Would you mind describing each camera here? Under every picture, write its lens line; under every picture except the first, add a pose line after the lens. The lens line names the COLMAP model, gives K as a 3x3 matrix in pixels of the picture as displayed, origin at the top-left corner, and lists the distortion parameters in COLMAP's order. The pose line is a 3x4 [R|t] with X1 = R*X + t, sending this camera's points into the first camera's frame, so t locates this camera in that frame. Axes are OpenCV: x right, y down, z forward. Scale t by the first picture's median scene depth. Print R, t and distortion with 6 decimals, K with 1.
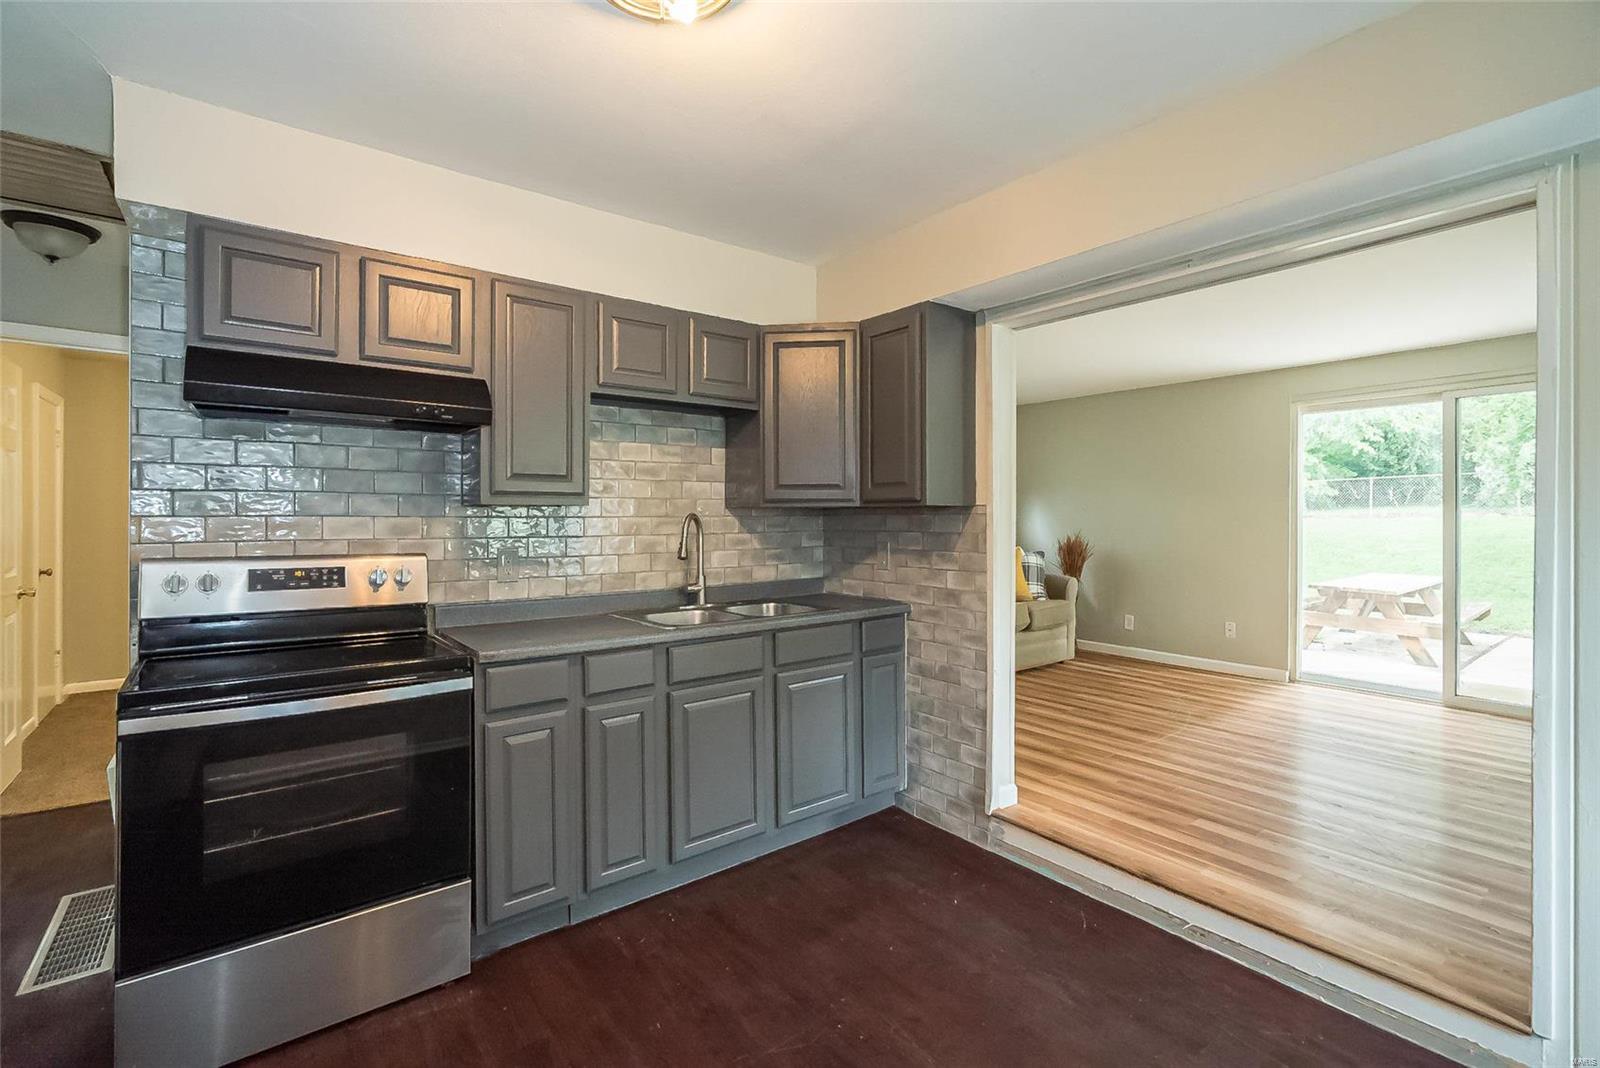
lens RADIAL K [[748.9, 0, 805.9], [0, 748.9, 518.6], [0, 0, 1]] dist [-0.004292, -0.000363]
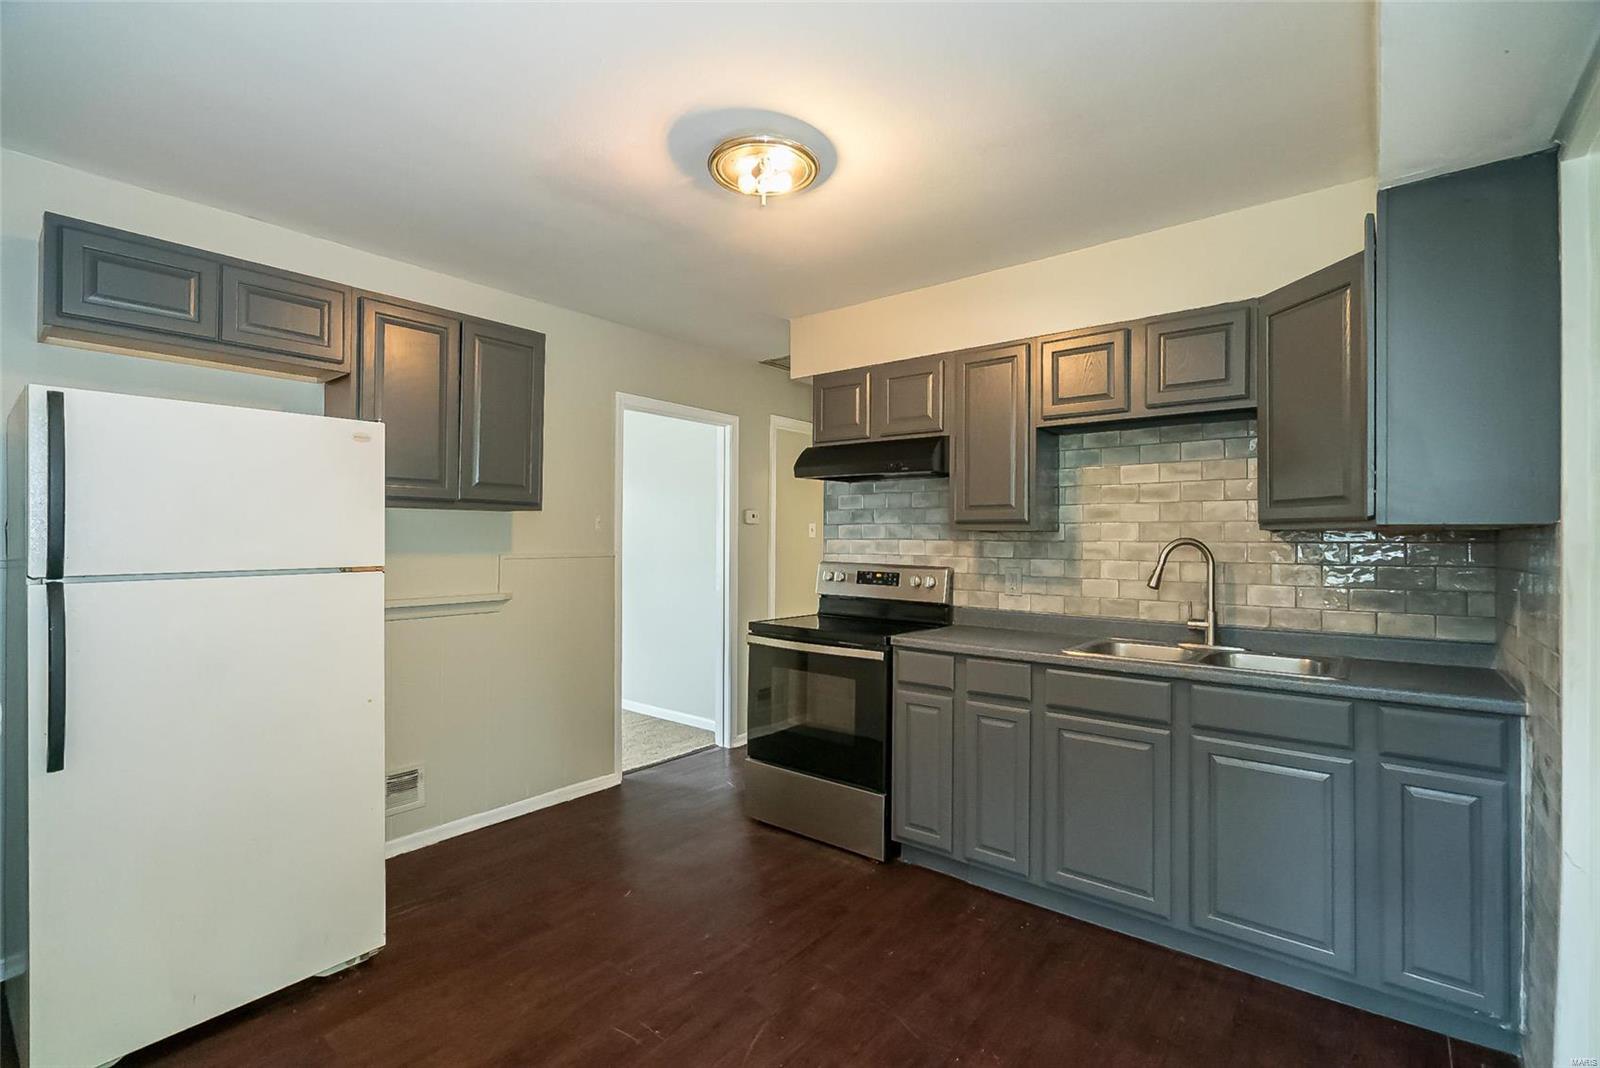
lens RADIAL K [[740.4, 0, 789.4], [0, 740.4, 536.9], [0, 0, 1]] dist [0.000553, 0.000293]
pose [[0.181678, -0.001630, -0.983357, 0.611931], [-0.010586, 0.999937, -0.003613, -0.000451], [0.983301, 0.011066, 0.181649, 0.382489]]
